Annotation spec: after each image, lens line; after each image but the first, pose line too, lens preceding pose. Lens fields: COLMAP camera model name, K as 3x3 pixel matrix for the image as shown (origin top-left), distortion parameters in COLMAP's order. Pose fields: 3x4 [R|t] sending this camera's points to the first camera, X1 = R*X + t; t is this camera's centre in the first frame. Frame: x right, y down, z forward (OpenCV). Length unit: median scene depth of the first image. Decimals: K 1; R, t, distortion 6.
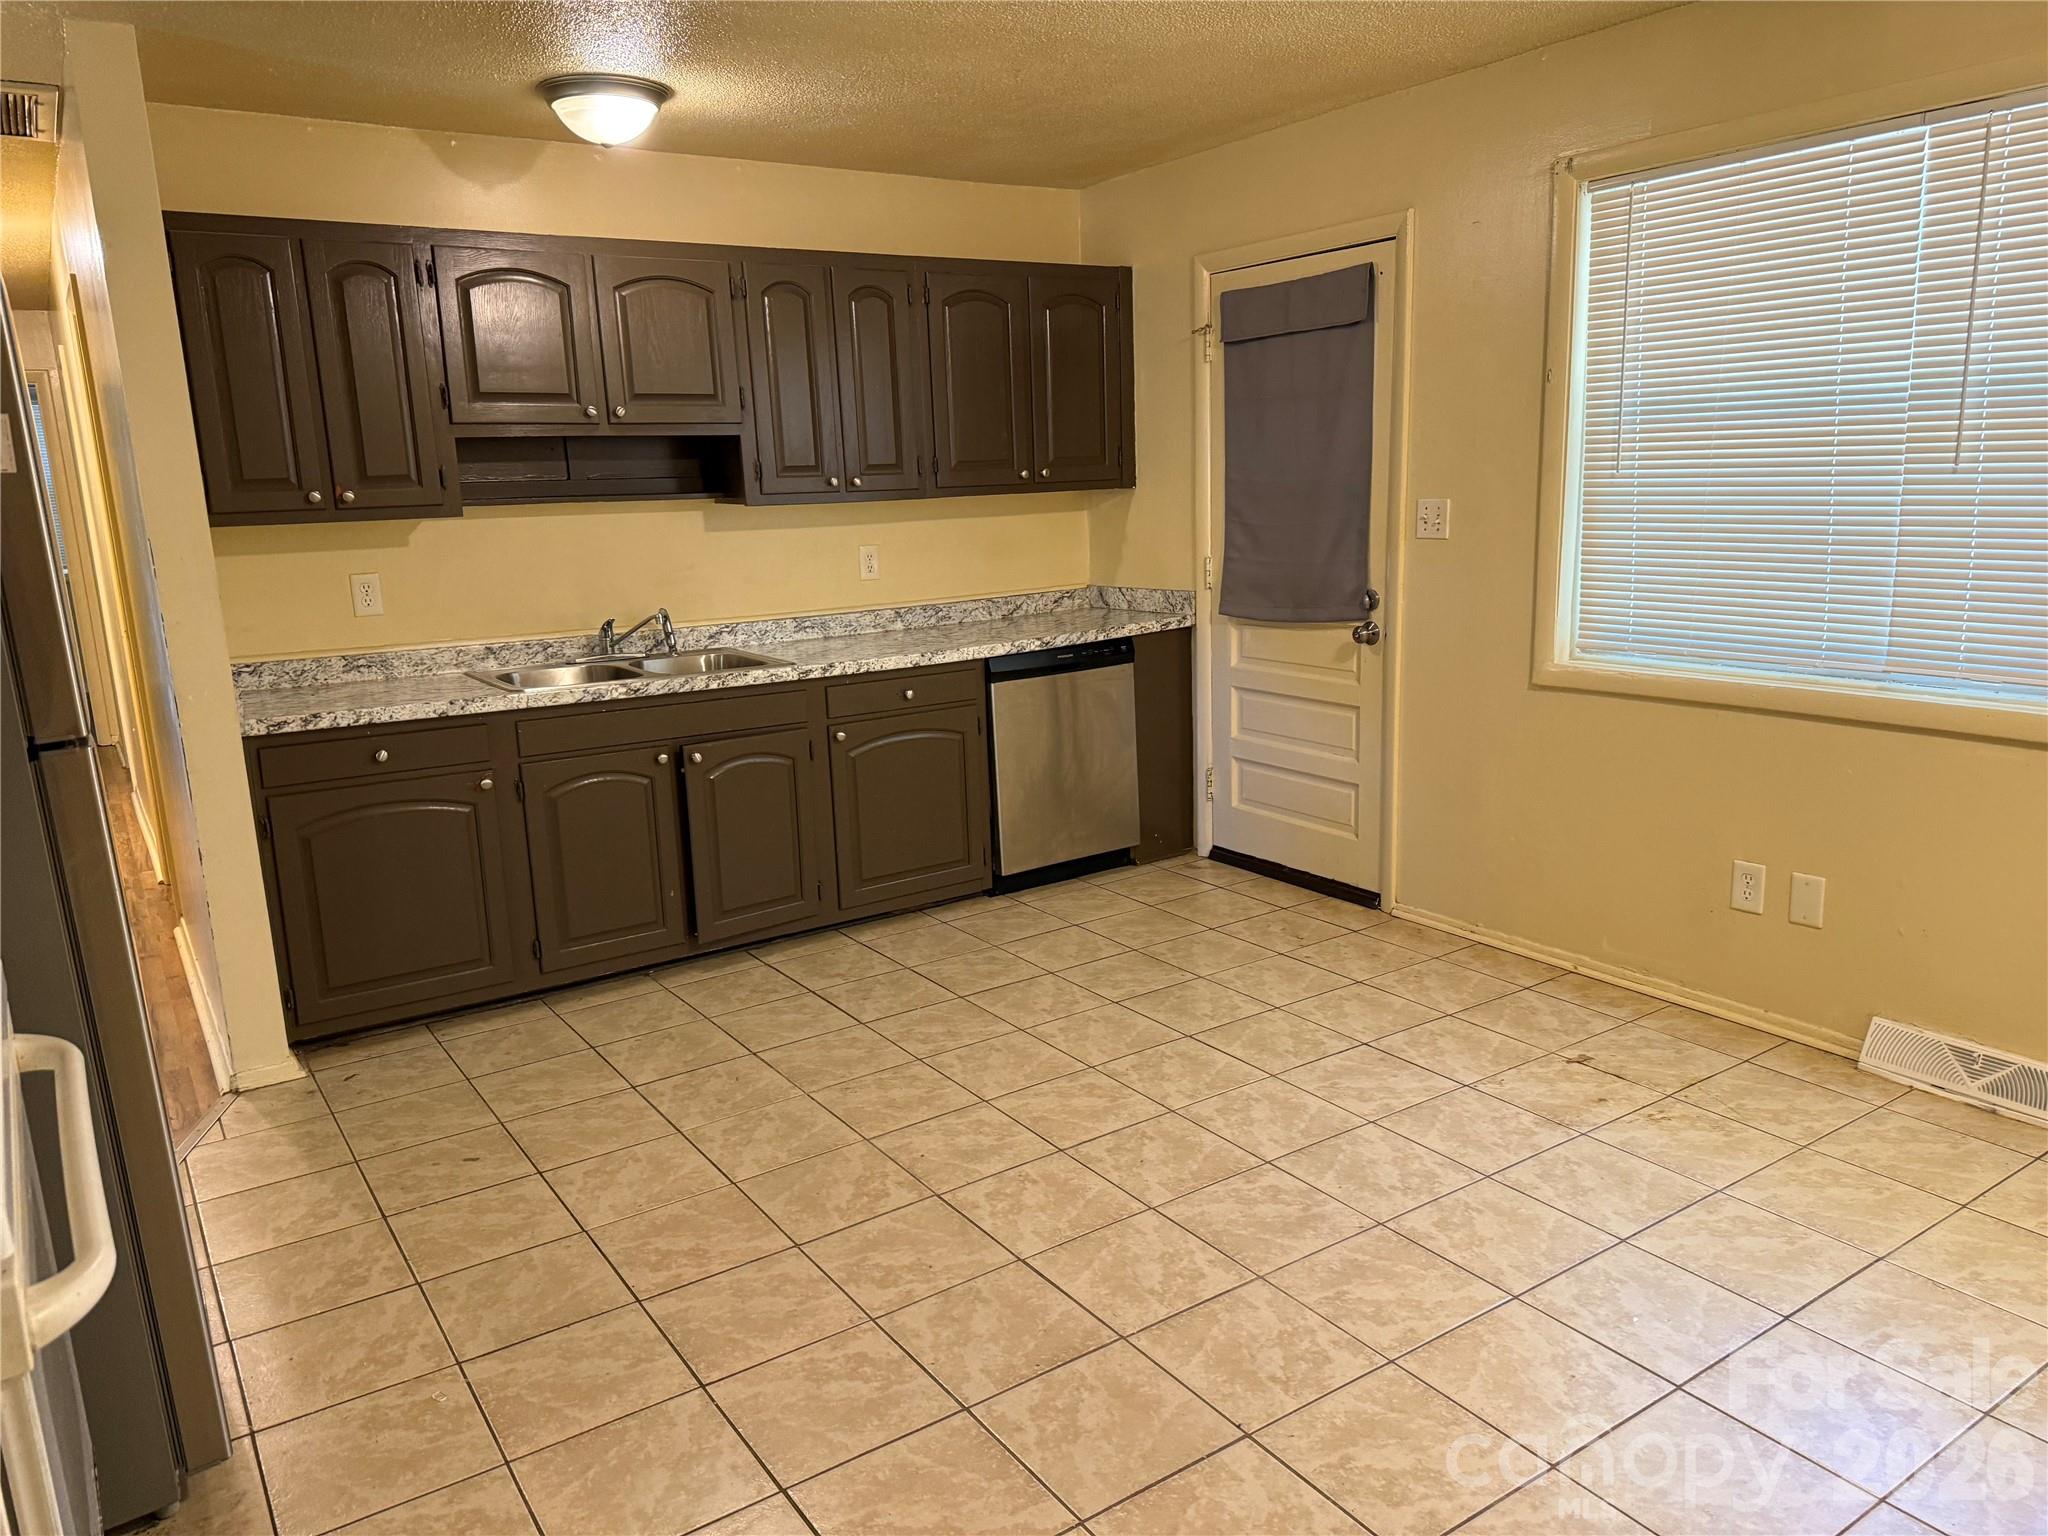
lens RADIAL K [[1424.9, 0, 1024.0], [0, 1424.9, 768.0], [0, 0, 1]] dist [0.124577, -0.178427]
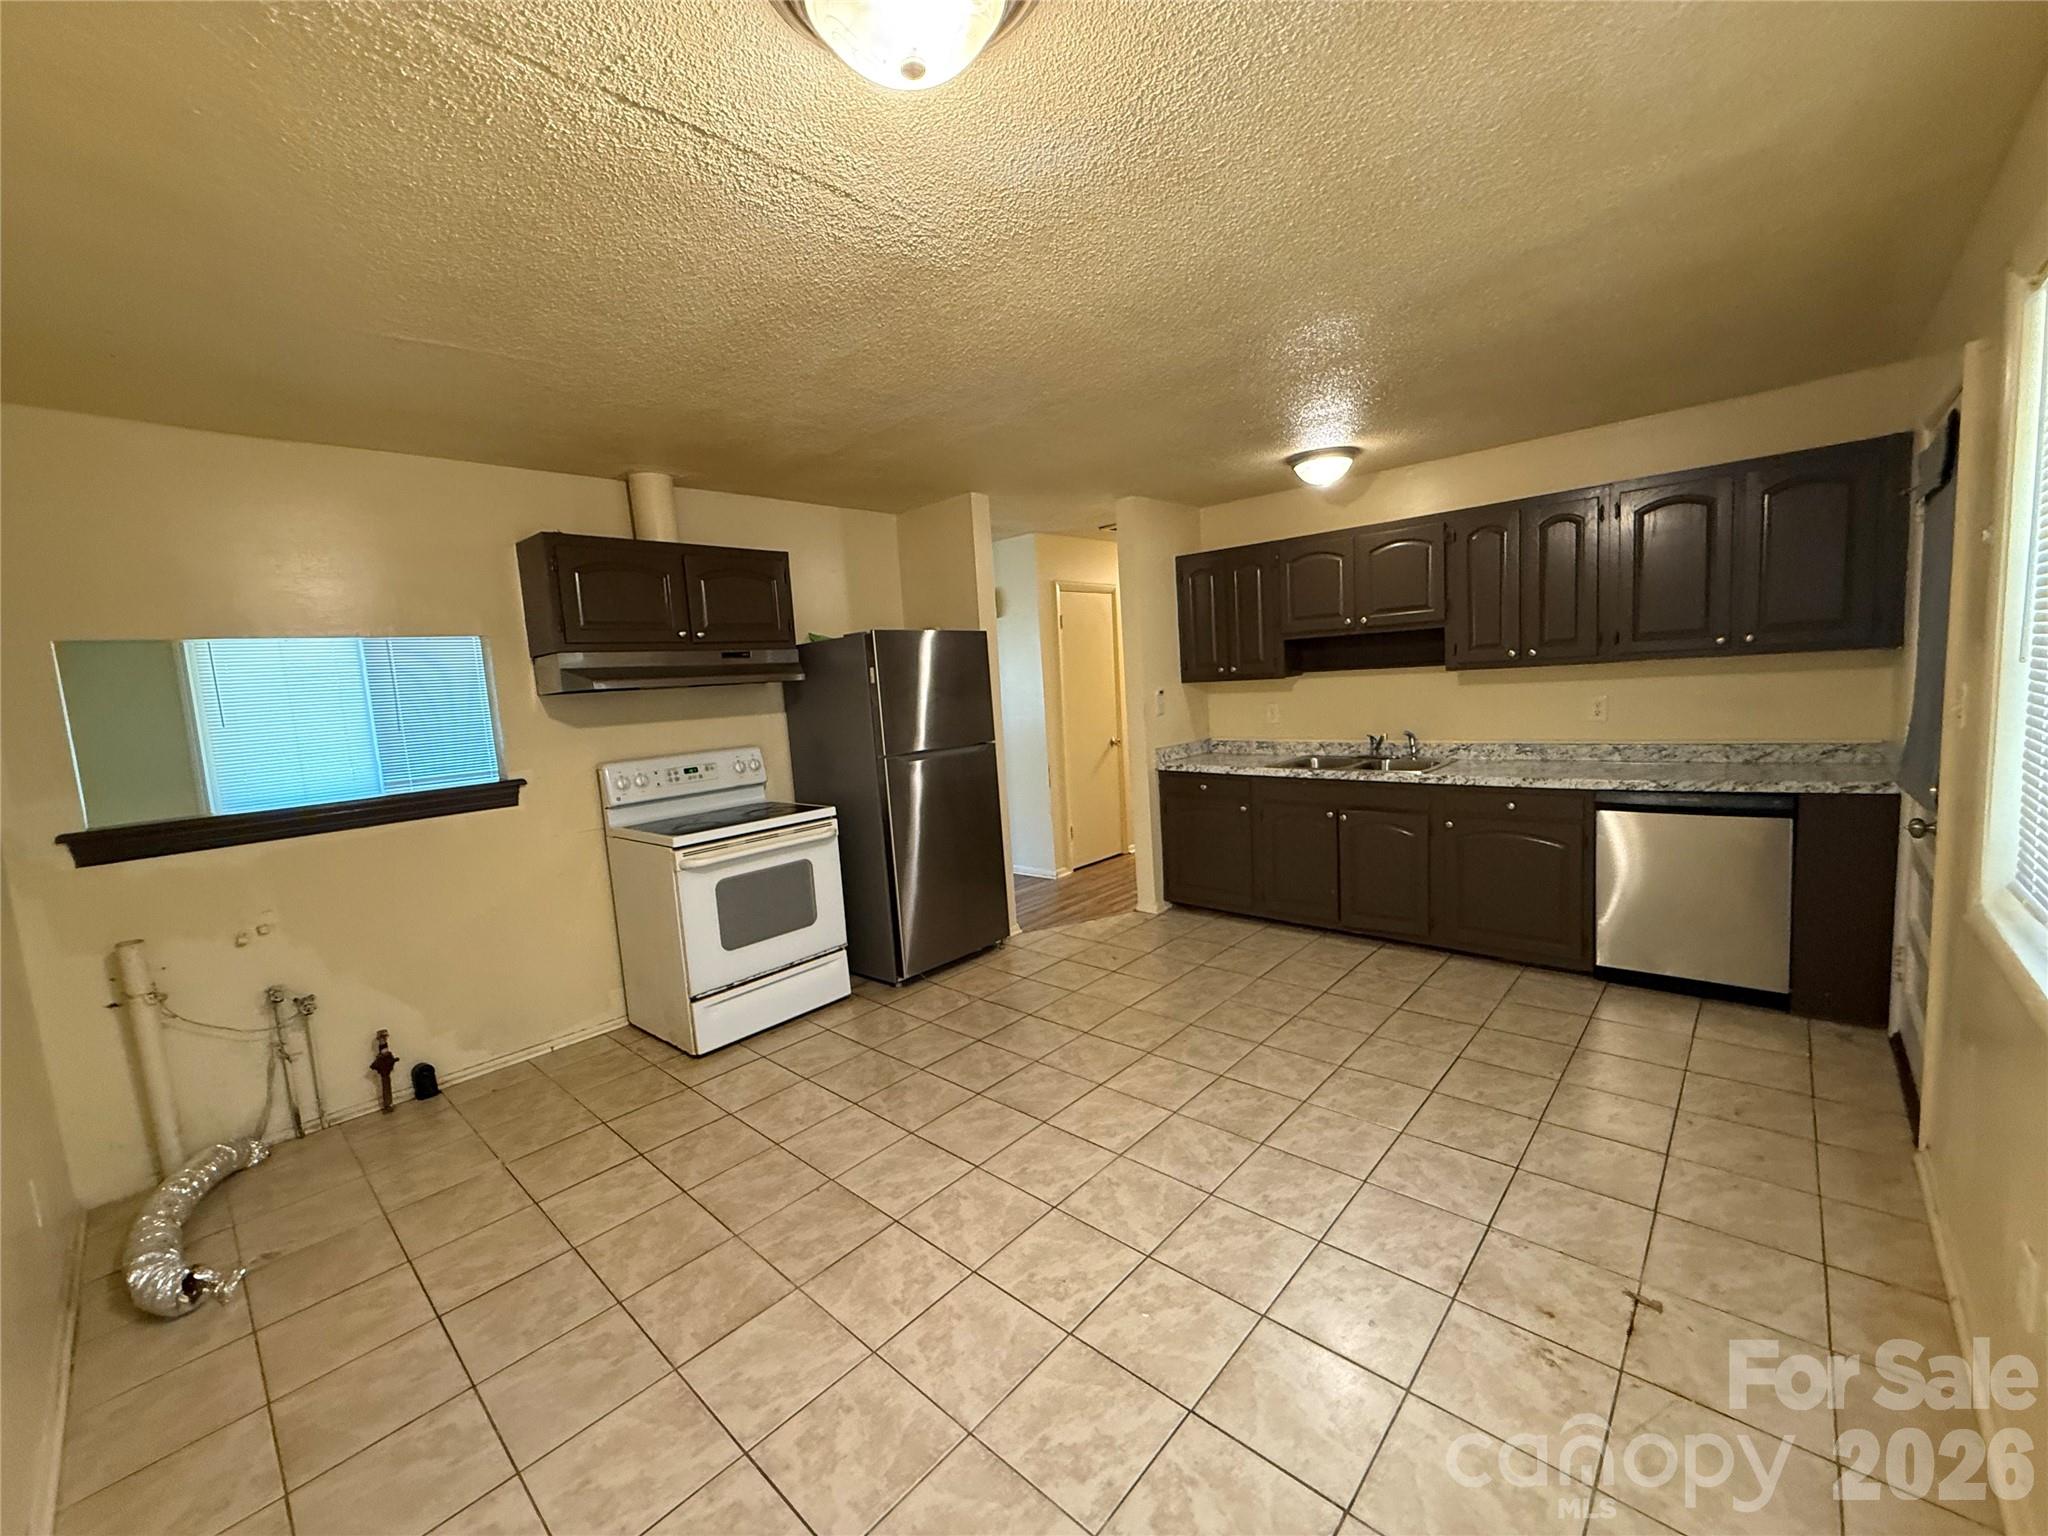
lens RADIAL K [[811.4, 0, 1017.8], [0, 811.4, 762.6], [0, 0, 1]] dist [0.000752, -0.000444]
pose [[0.235810, 0.121661, -0.964154, 0.646634], [-0.143475, 0.985619, 0.089279, -0.109094], [0.961150, 0.117279, 0.249874, 0.387668]]
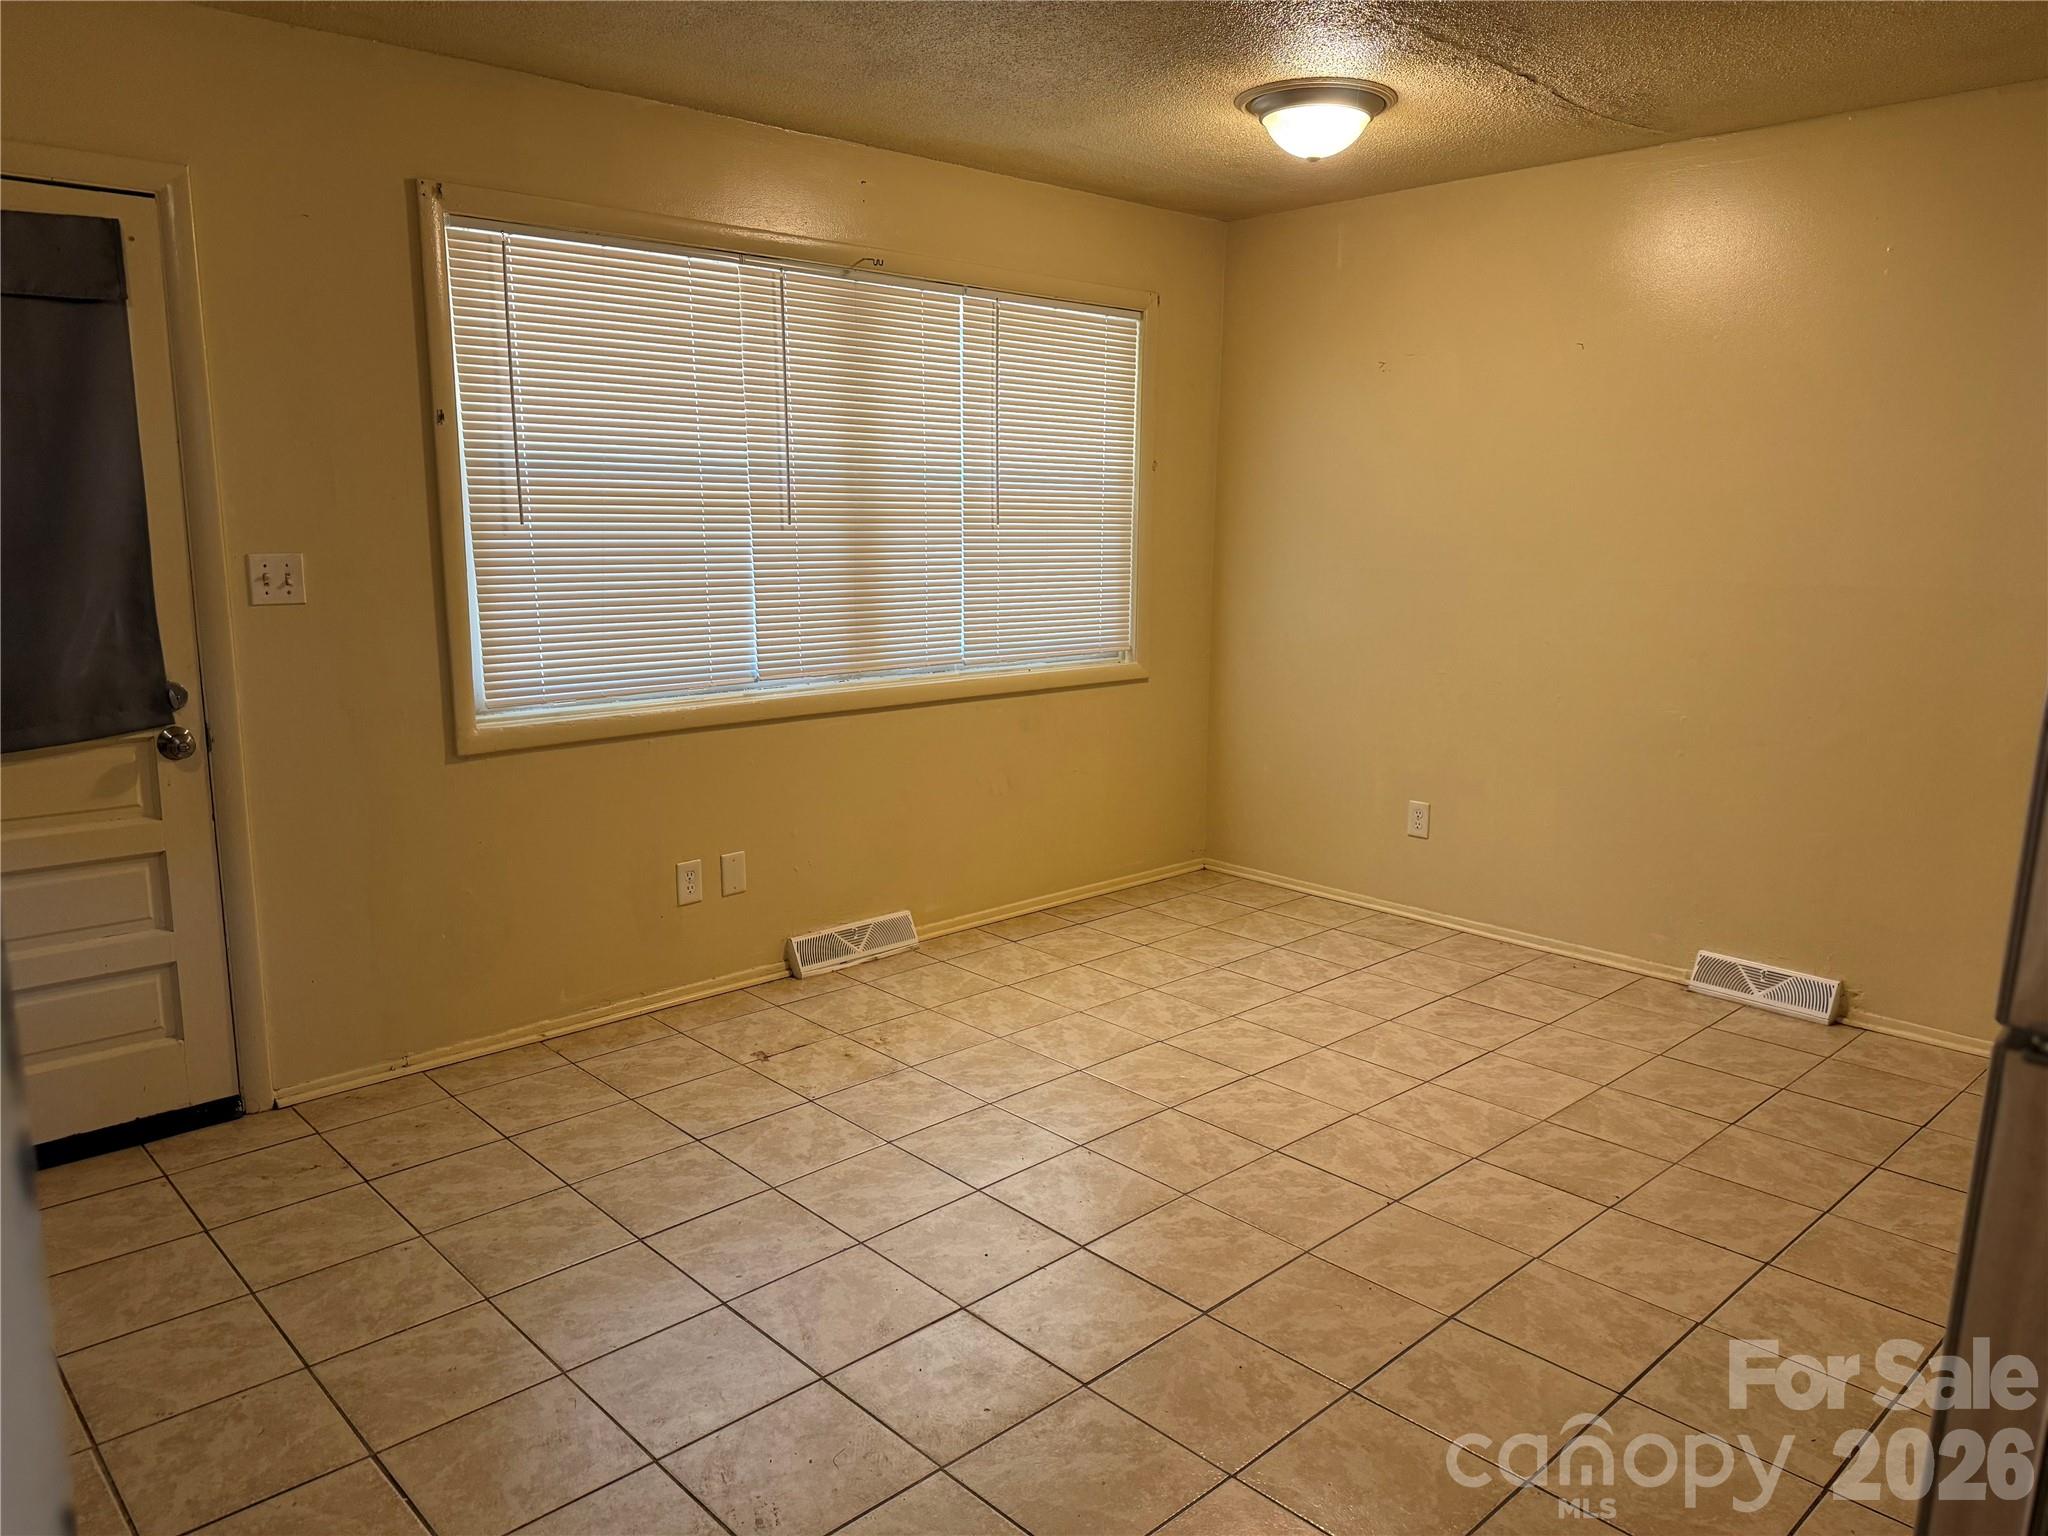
lens RADIAL K [[1424.9, 0, 1024.0], [0, 1424.9, 768.0], [0, 0, 1]] dist [0.124577, -0.178427]
pose [[-0.167989, -0.141278, 0.975613, -0.588756], [0.202523, 0.963620, 0.174414, -0.136982], [-0.964761, 0.226884, -0.133266, 0.784404]]
